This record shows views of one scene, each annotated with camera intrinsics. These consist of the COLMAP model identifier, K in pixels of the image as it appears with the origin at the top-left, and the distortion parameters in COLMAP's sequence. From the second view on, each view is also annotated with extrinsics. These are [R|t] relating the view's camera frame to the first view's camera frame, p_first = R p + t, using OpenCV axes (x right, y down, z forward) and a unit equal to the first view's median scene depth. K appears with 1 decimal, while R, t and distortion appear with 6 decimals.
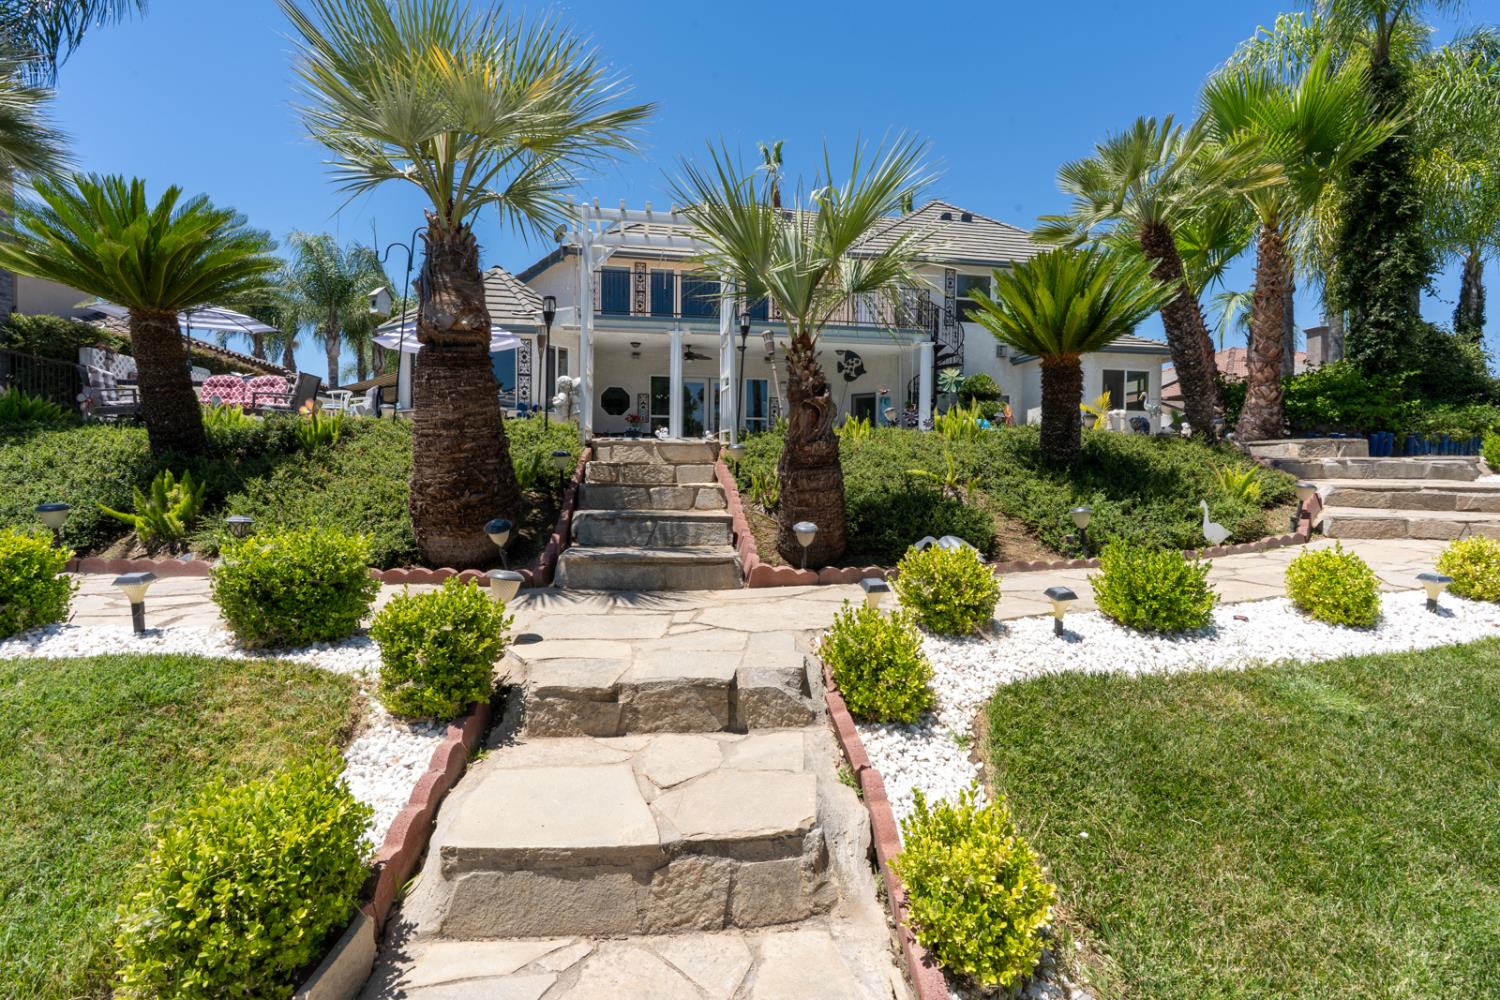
lens RADIAL K [[738.3, 0, 693.1], [0, 738.3, 496.9], [0, 0, 1]] dist [-0.002281, -0.000332]
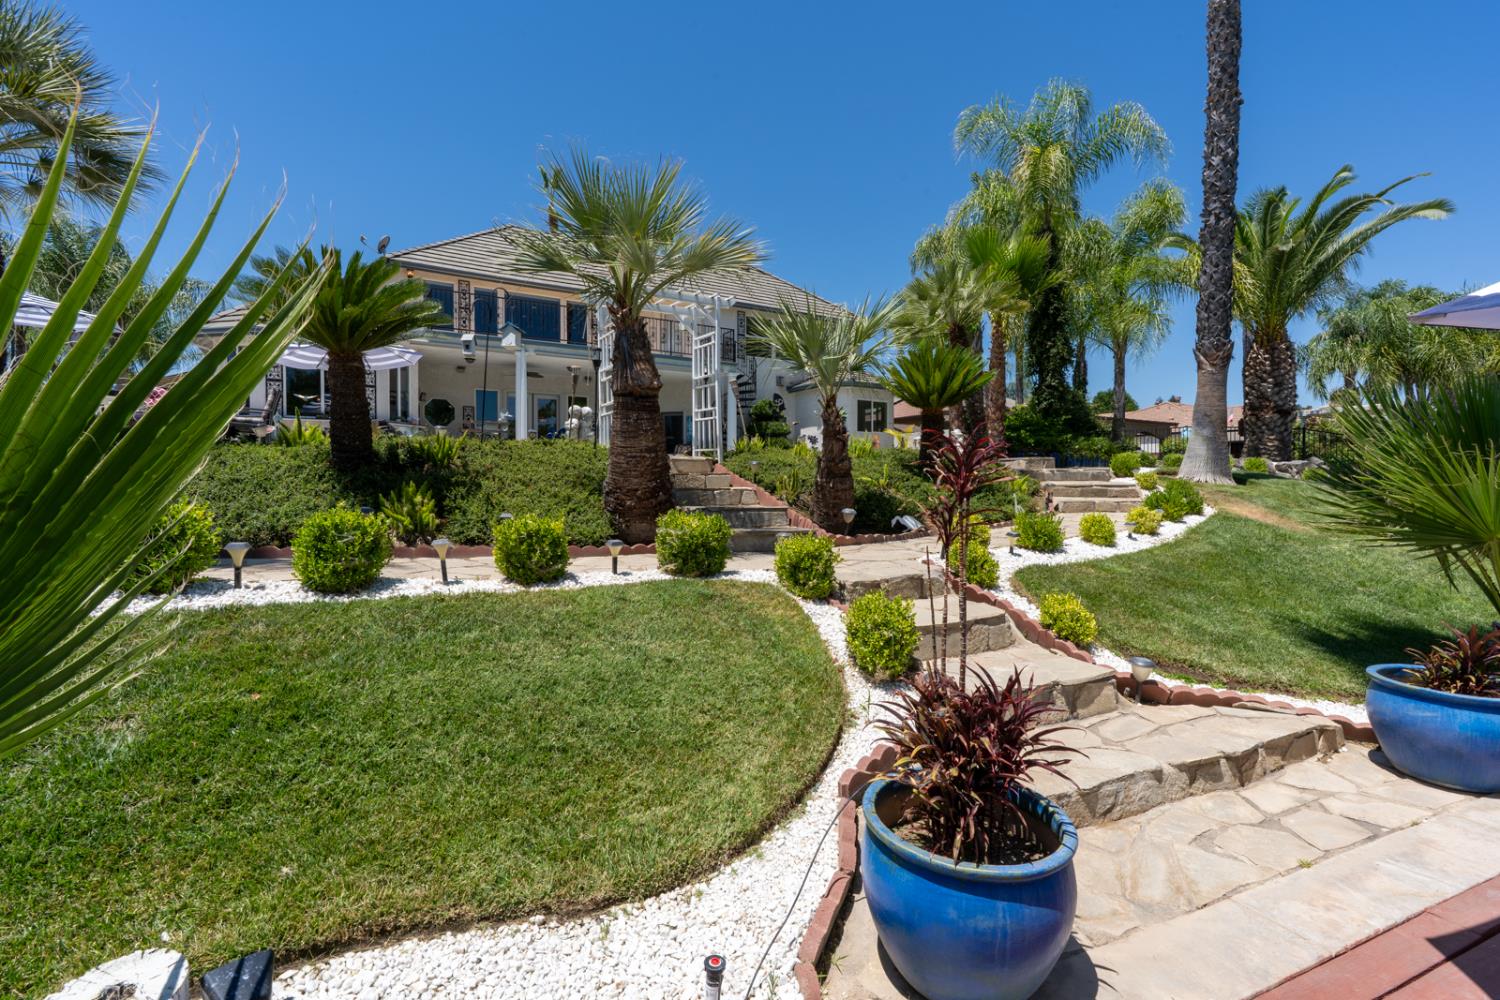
lens RADIAL K [[686.7, 0, 749.3], [0, 686.7, 495.8], [0, 0, 1]] dist [-0.000839, 0.000462]
pose [[0.924961, -0.017165, 0.379673, -0.289486], [0.021581, 0.999740, -0.007377, 0.005199], [-0.379448, 0.015017, 0.925091, -0.165411]]
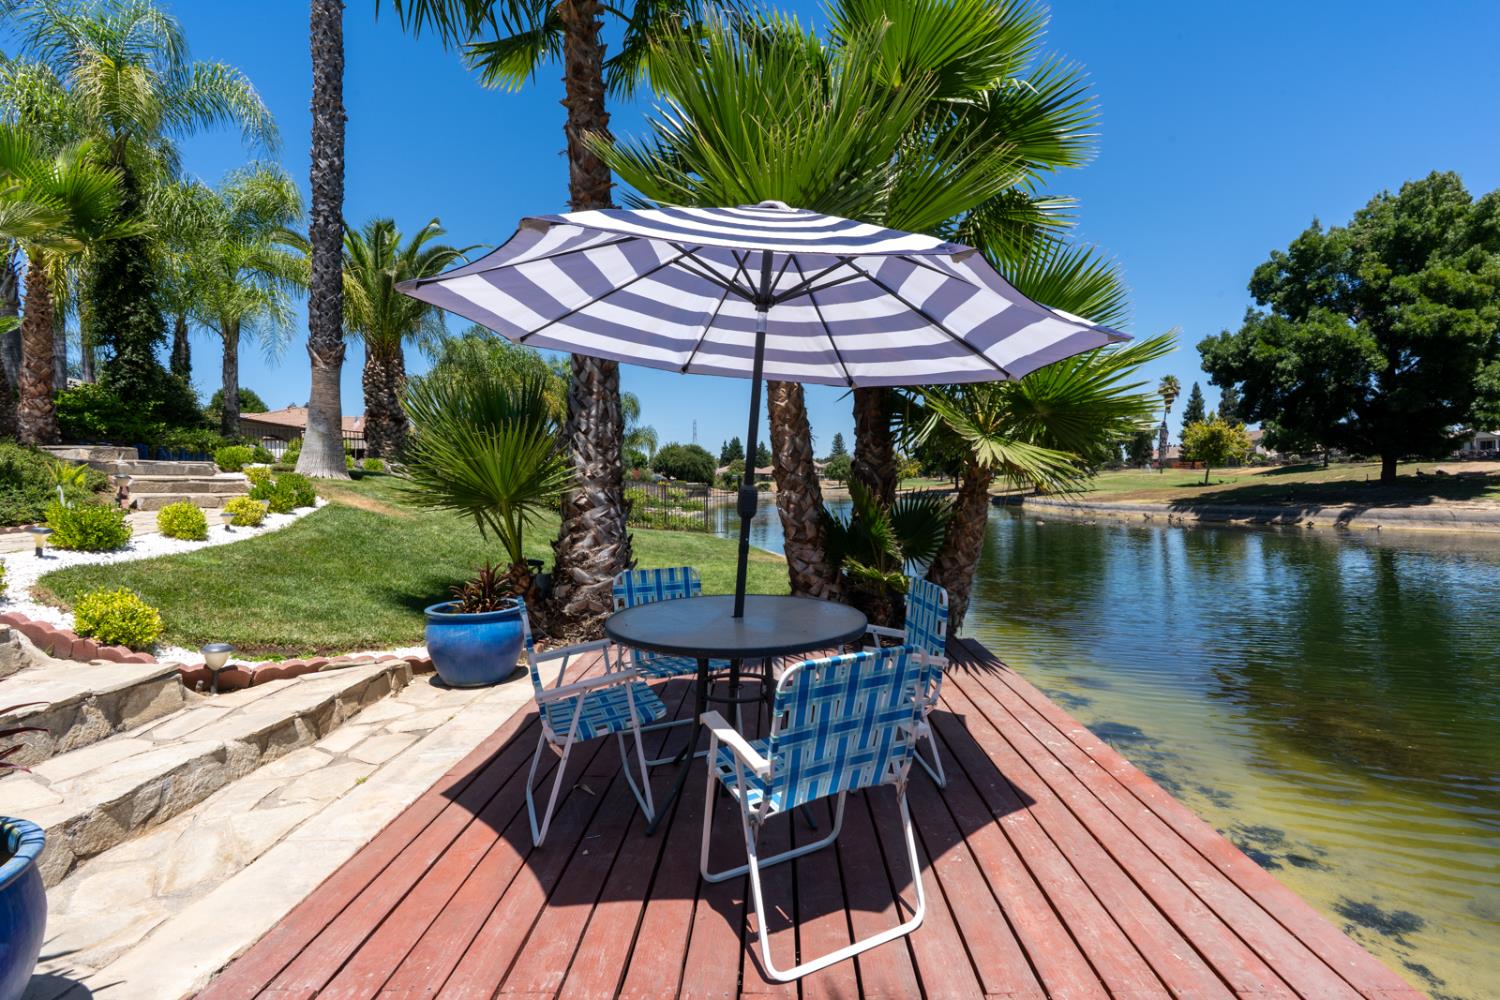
lens RADIAL K [[682.6, 0, 769.3], [0, 682.6, 497.1], [0, 0, 1]] dist [0.001232, 0.000881]
pose [[0.034299, -0.025757, 0.999080, -0.278709], [0.041564, 0.998840, 0.024324, 0.026513], [-0.998547, 0.040691, 0.035329, -0.188911]]
